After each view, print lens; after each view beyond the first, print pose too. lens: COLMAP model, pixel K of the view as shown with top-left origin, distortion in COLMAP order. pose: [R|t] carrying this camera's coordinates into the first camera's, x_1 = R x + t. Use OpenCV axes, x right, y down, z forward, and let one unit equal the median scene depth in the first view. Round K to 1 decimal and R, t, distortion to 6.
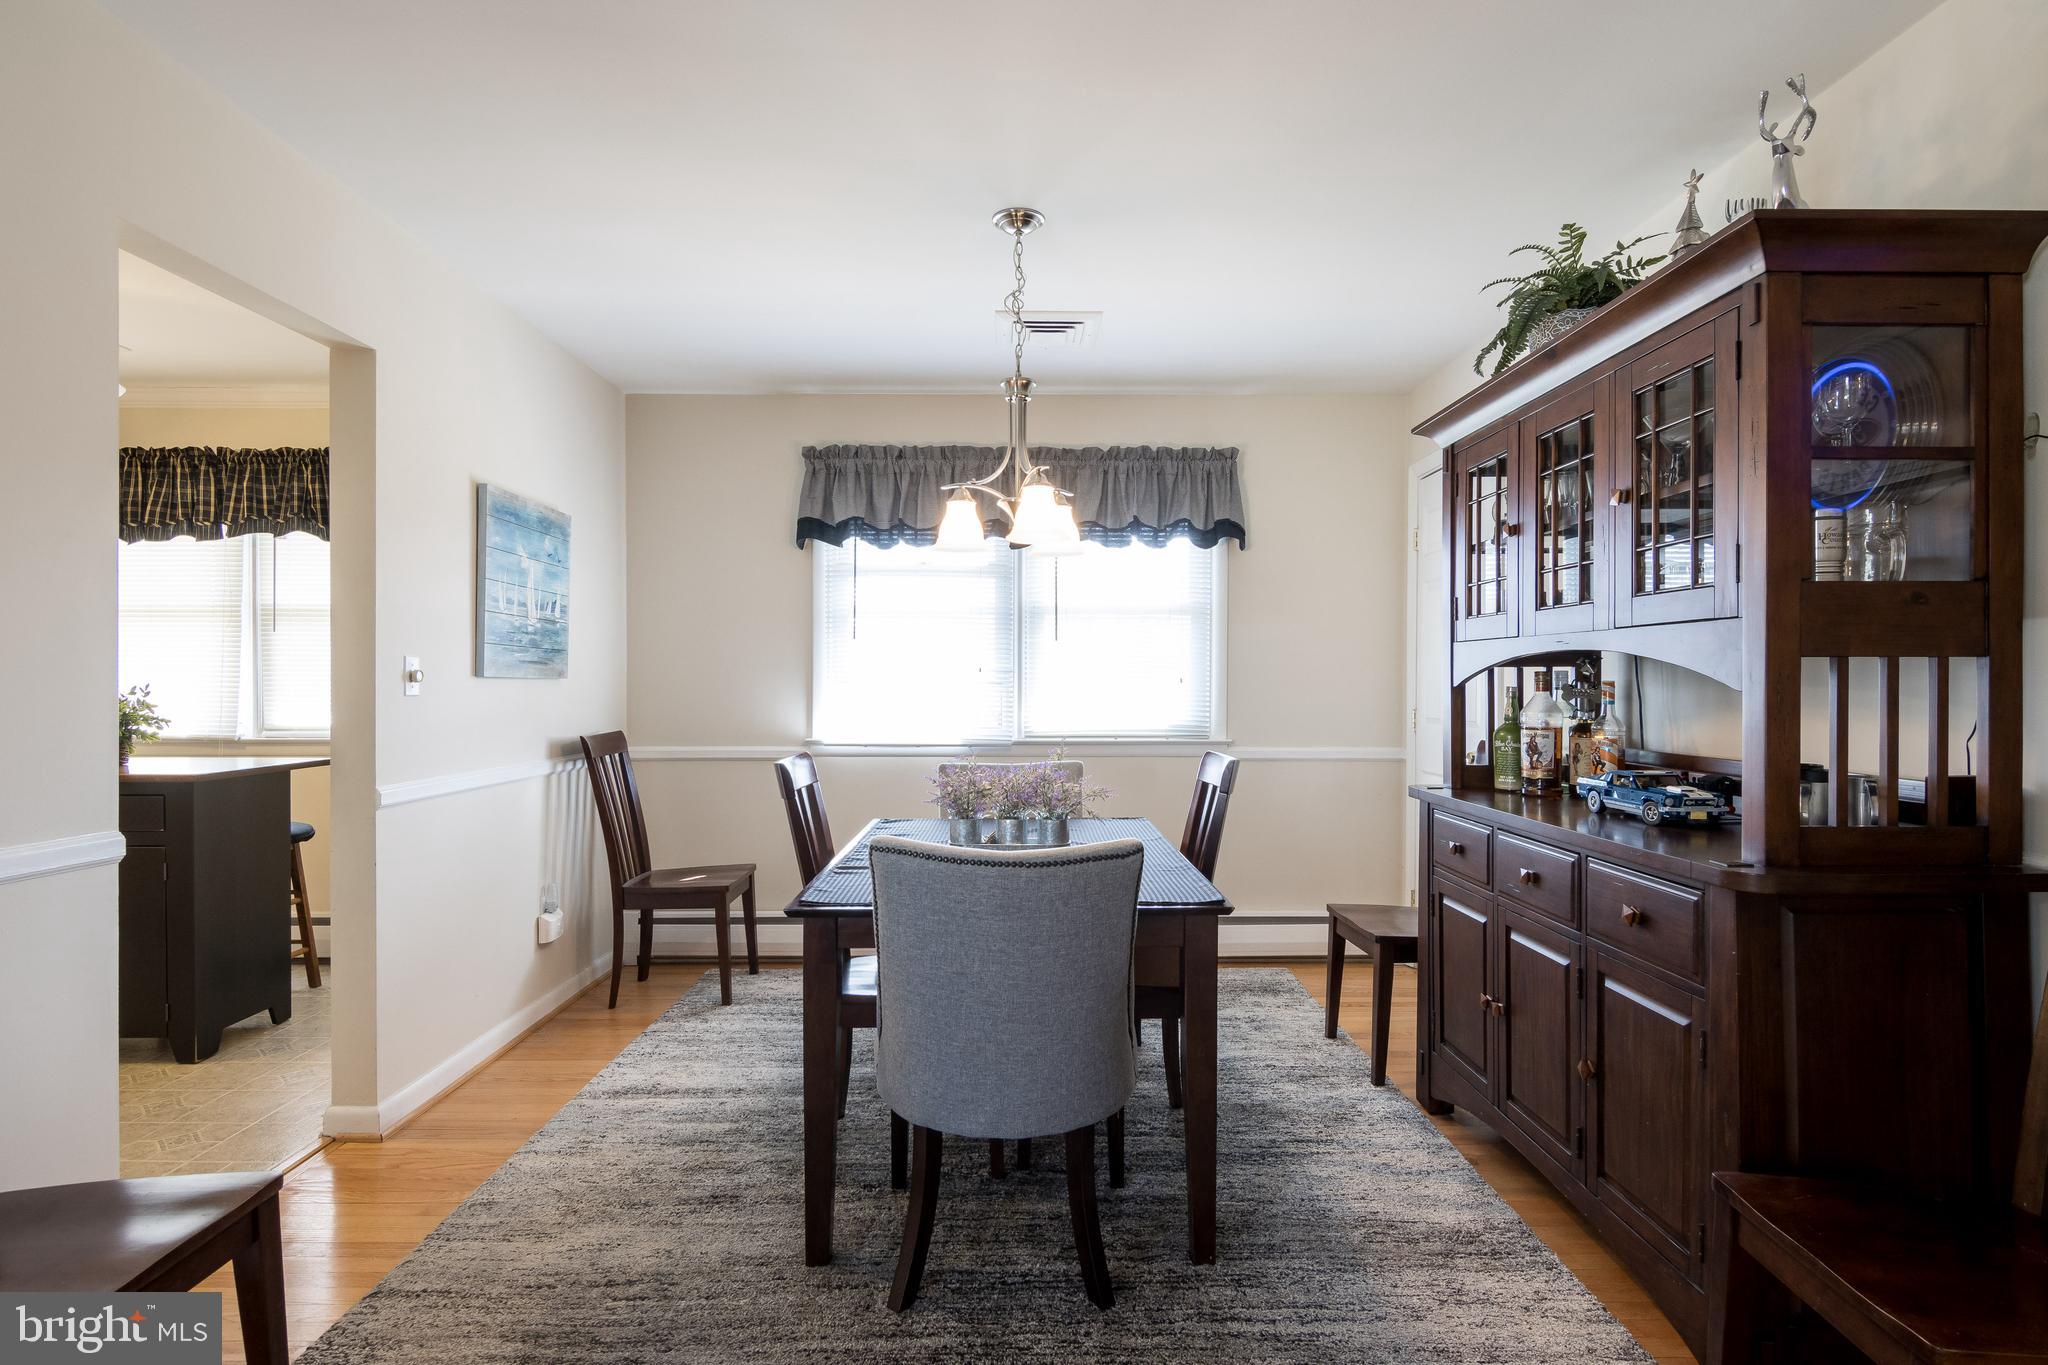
lens RADIAL K [[1041.4, 0, 1024.9], [0, 1041.4, 691.6], [0, 0, 1]] dist [0.002919, 0.000126]
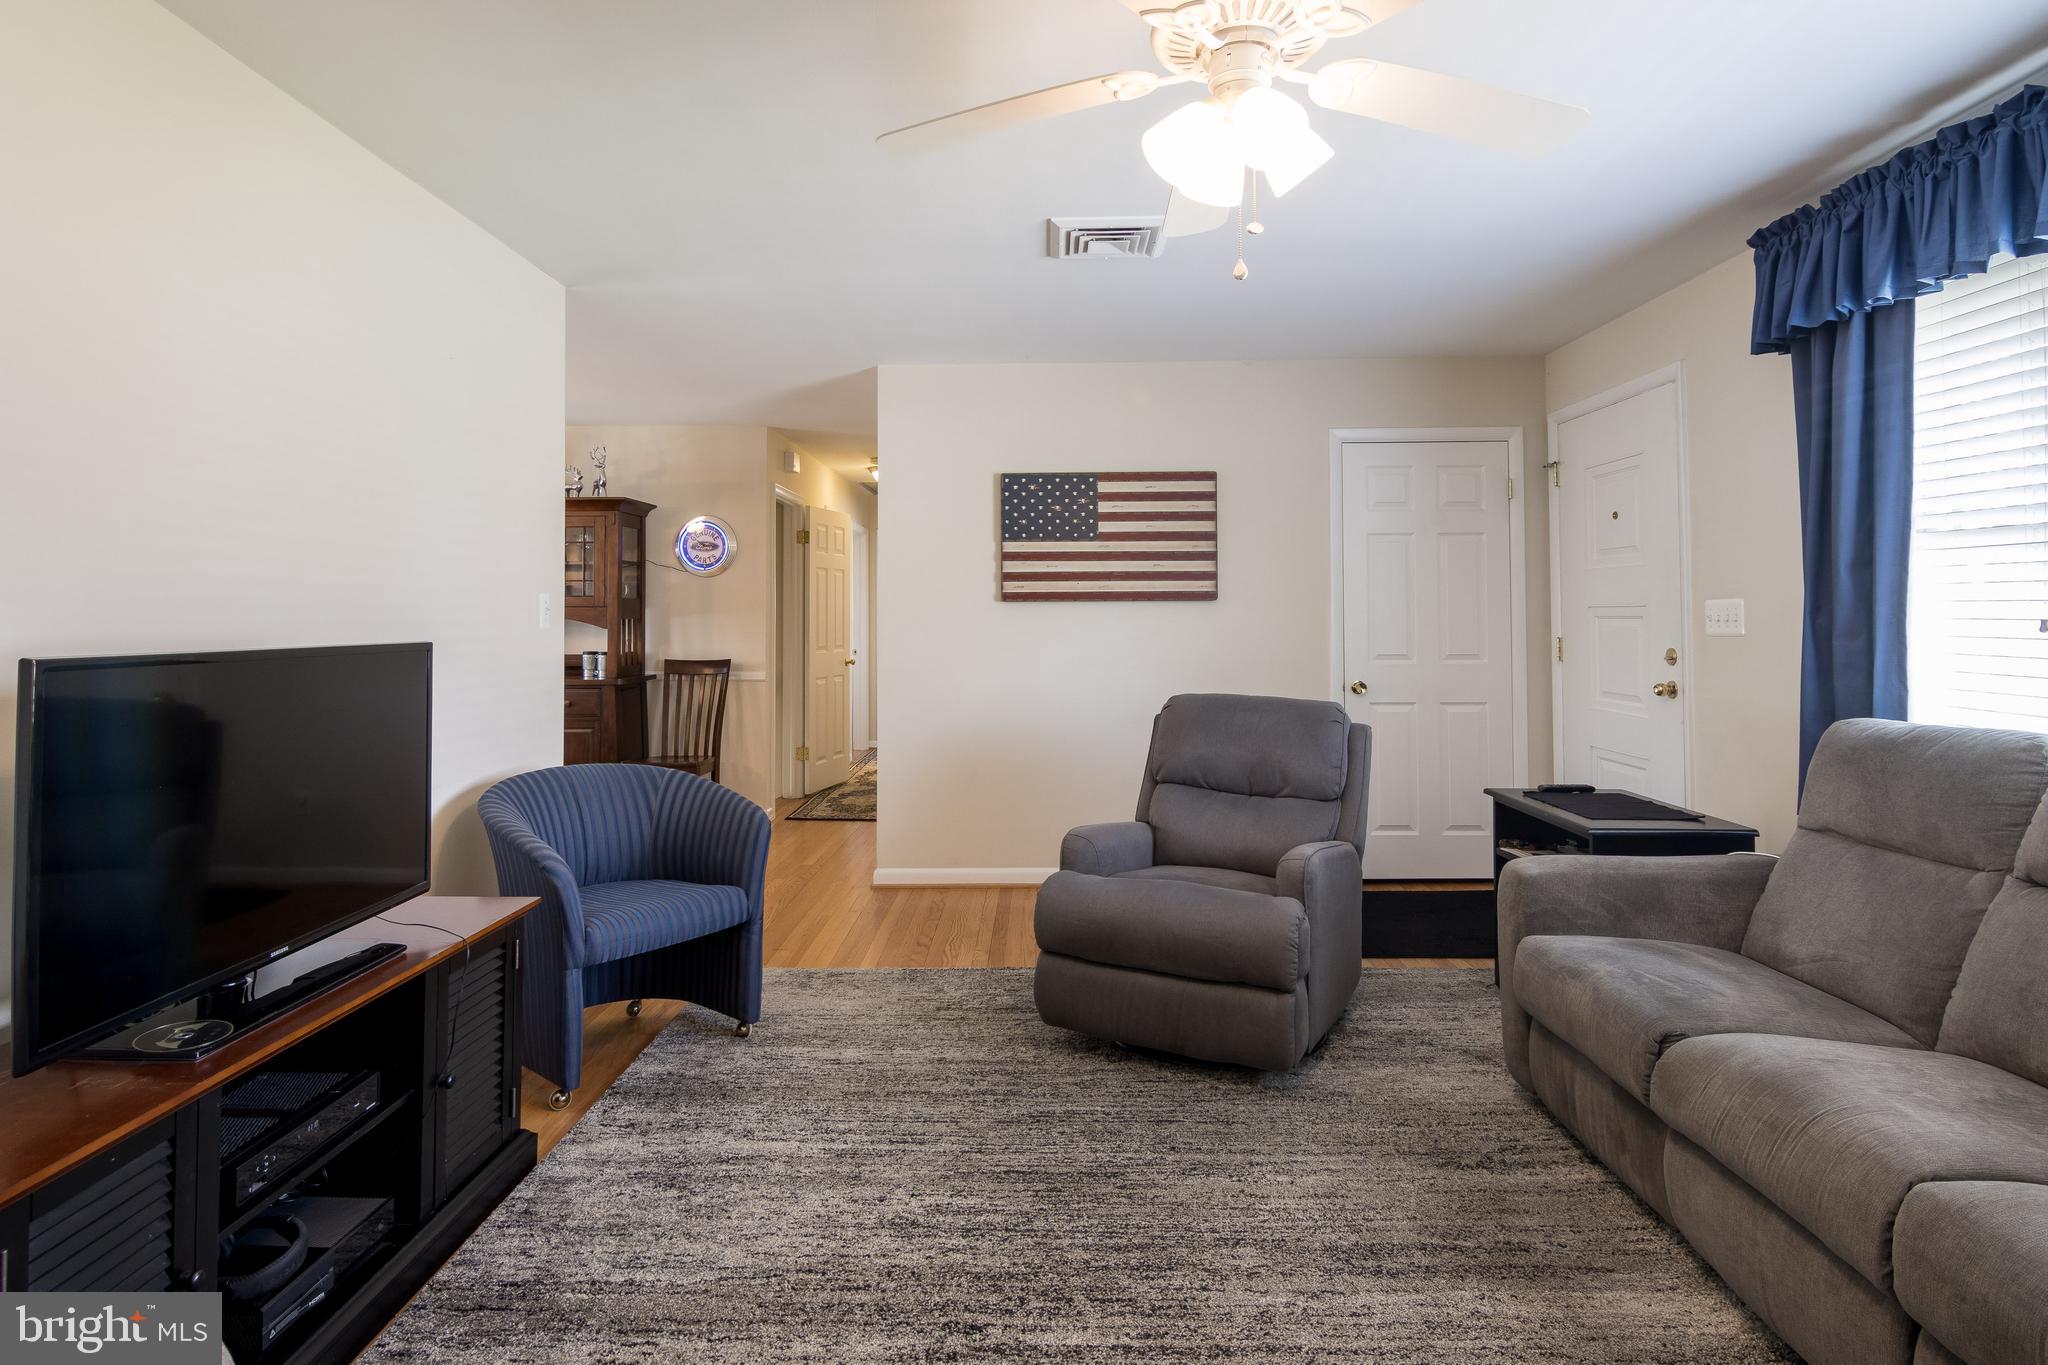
lens RADIAL K [[1056.8, 0, 1027.5], [0, 1056.8, 590.4], [0, 0, 1]] dist [0.015682, -0.014259]
pose [[0.028239, 0.020956, 0.999382, -1.686536], [0.009586, 0.999729, -0.021234, -0.024745], [-0.999555, 0.010180, 0.028030, -0.292985]]
